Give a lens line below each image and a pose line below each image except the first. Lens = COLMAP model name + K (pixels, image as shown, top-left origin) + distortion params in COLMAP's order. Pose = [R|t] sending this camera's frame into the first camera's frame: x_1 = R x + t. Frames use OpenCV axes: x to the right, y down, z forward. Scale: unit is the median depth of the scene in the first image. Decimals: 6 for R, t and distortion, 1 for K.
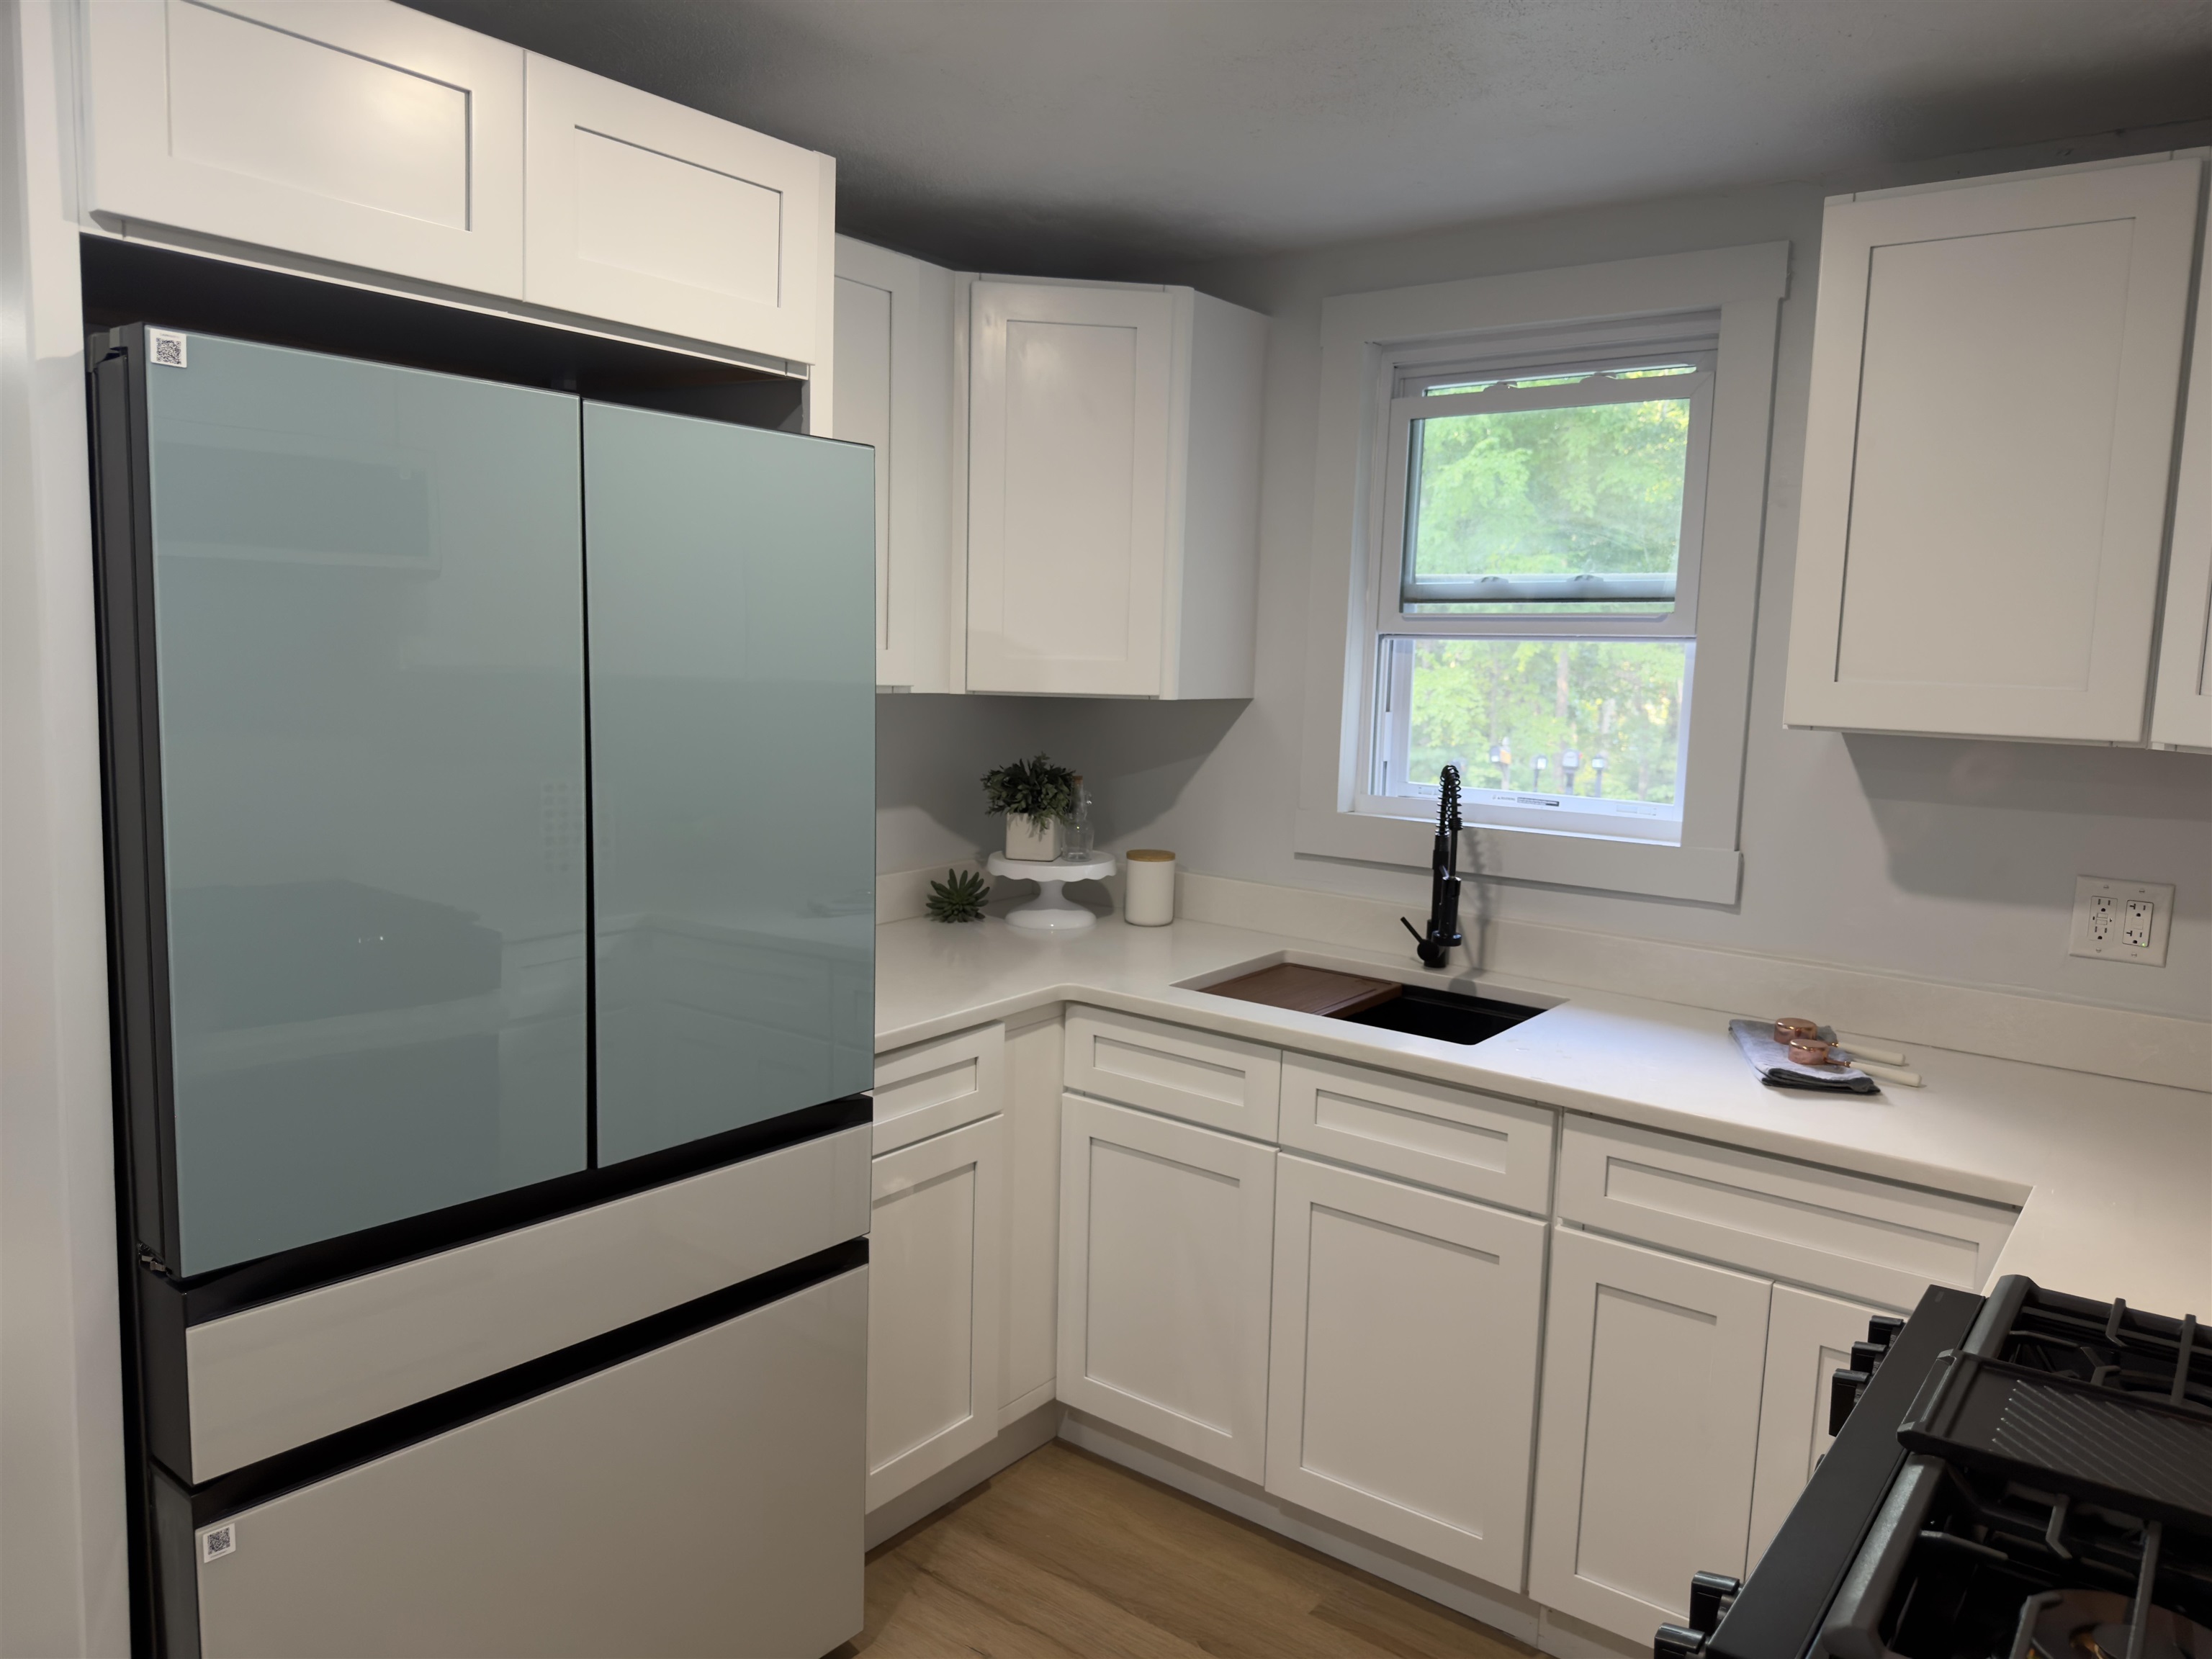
lens RADIAL K [[1560.1, 0, 1099.3], [0, 1560.1, 837.1], [0, 0, 1]] dist [0.080634, -0.101051]
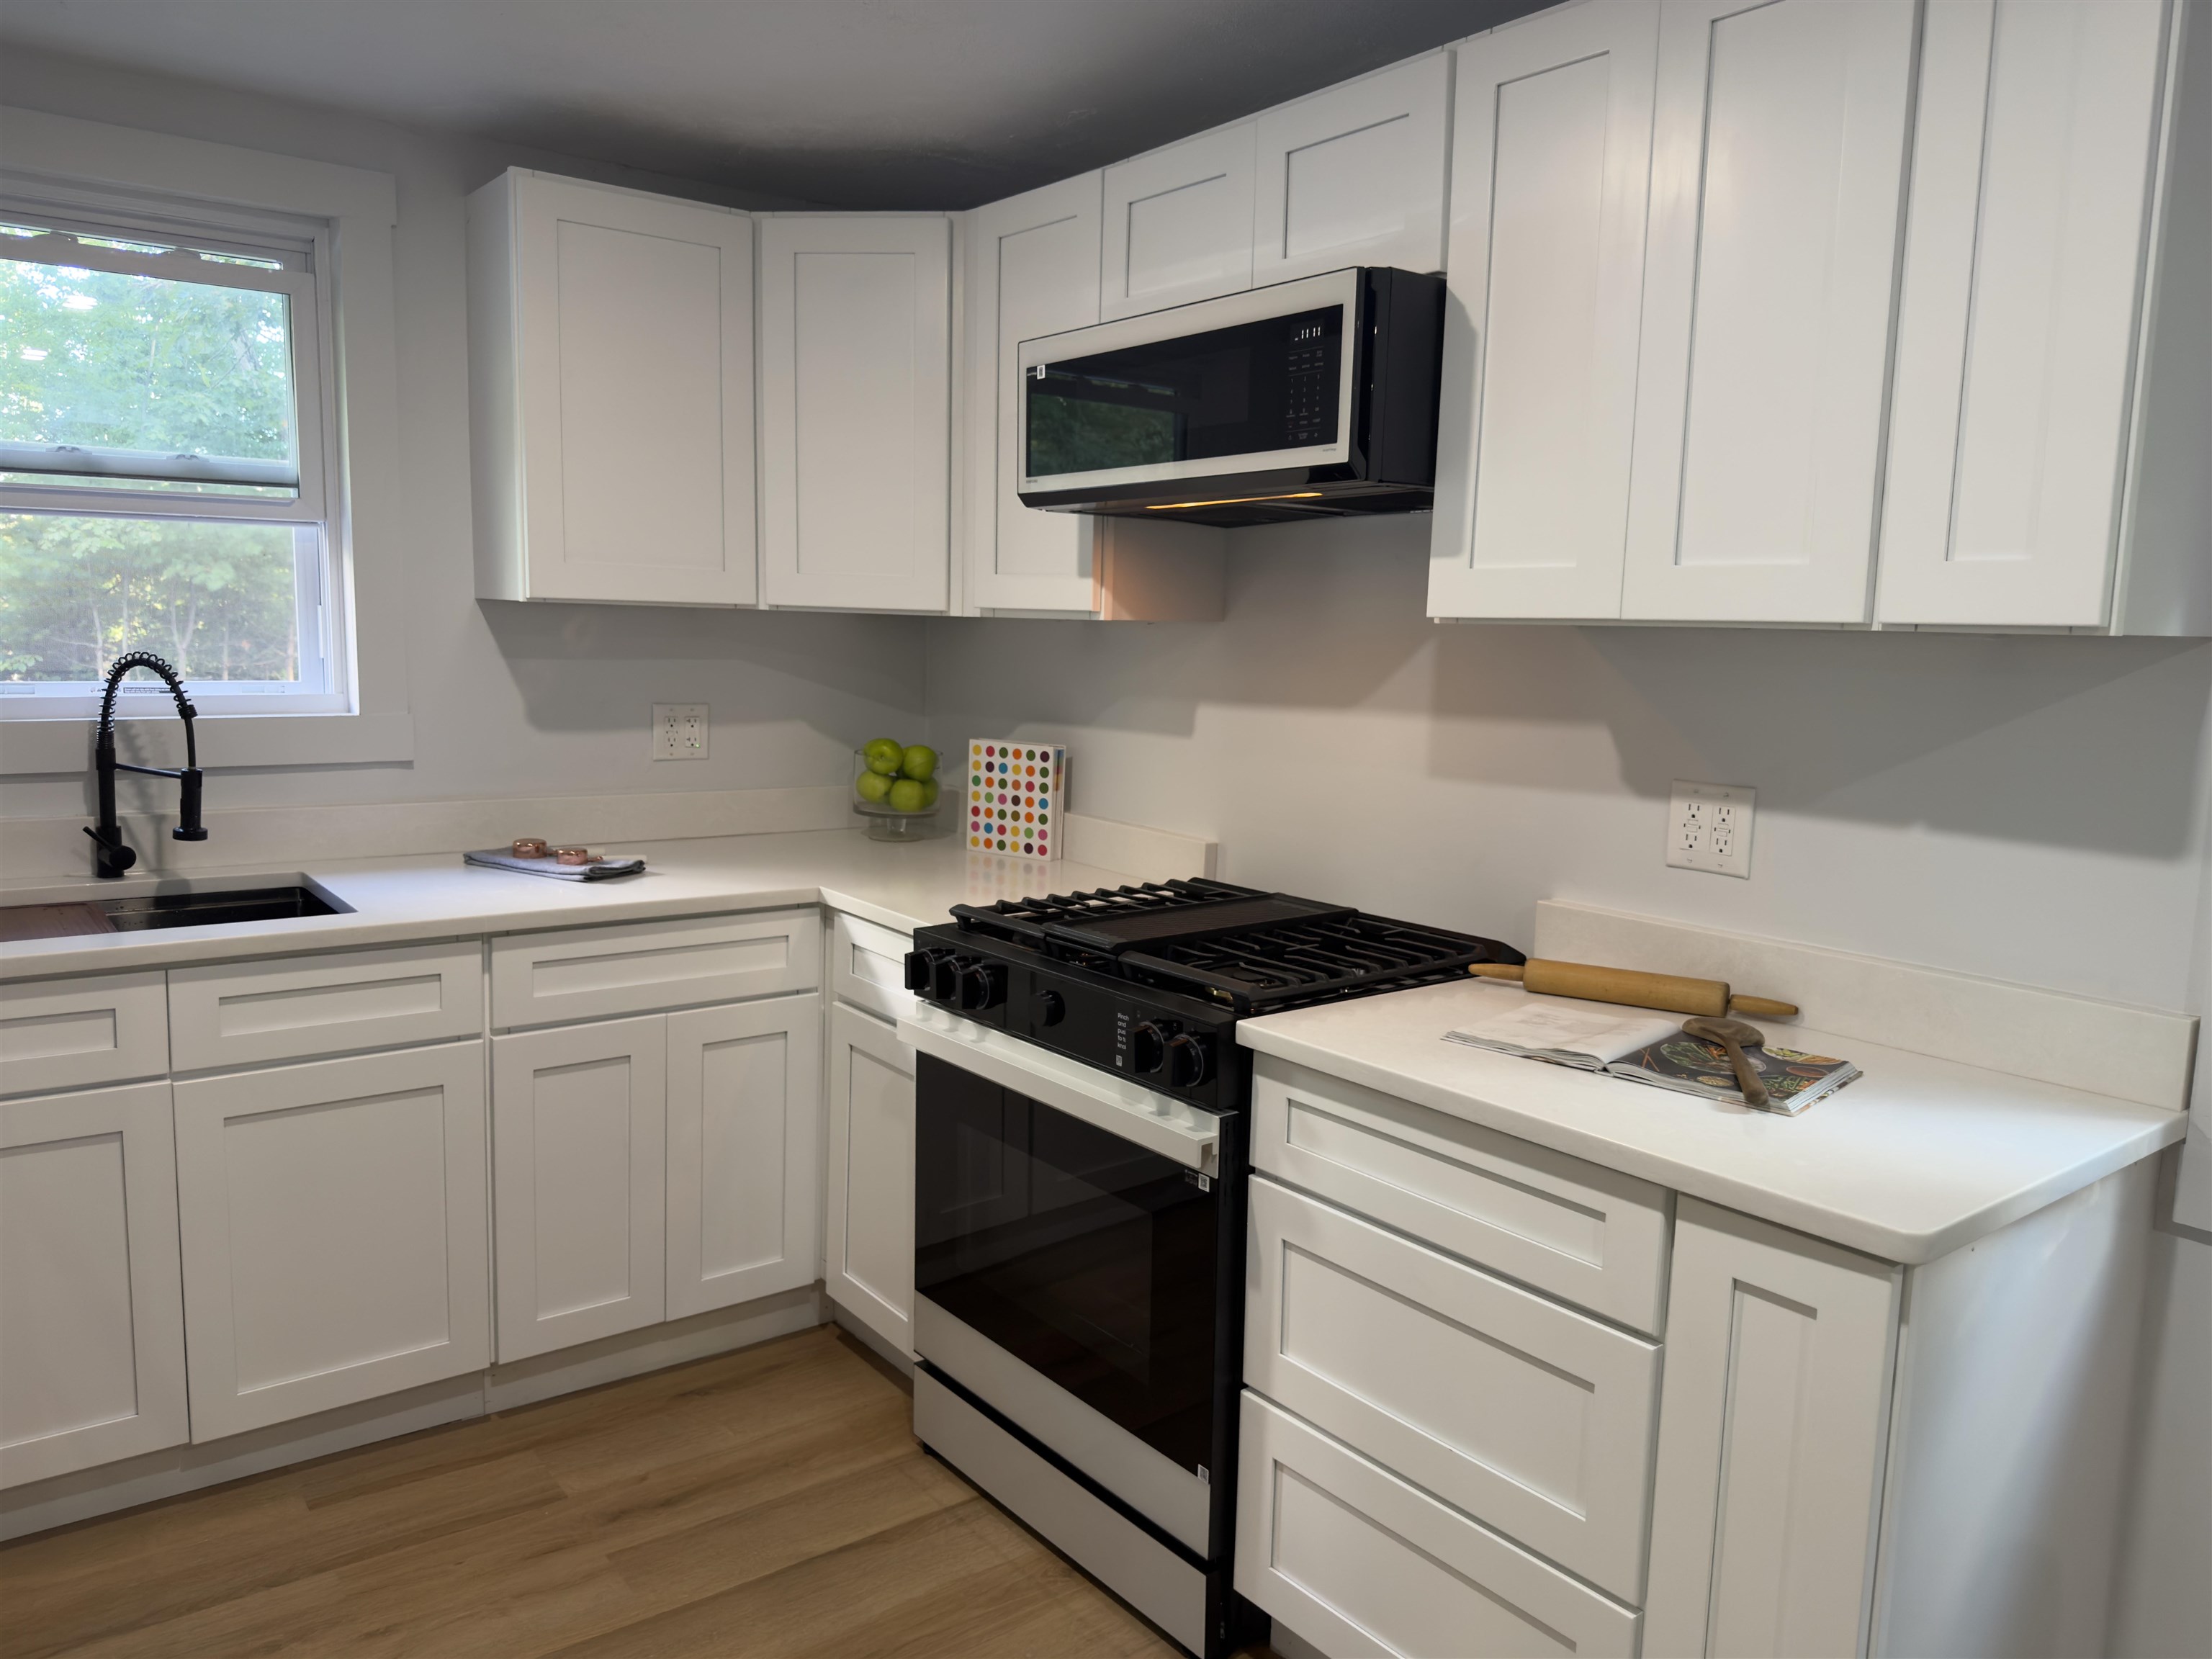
lens RADIAL K [[1558.4, 0, 1119.1], [0, 1558.4, 833.7], [0, 0, 1]] dist [0.105227, -0.144509]
pose [[0.255901, -0.158560, 0.953611, -0.584617], [0.101766, 0.985394, 0.136536, -0.010016], [-0.961332, 0.062105, 0.268299, 0.209207]]
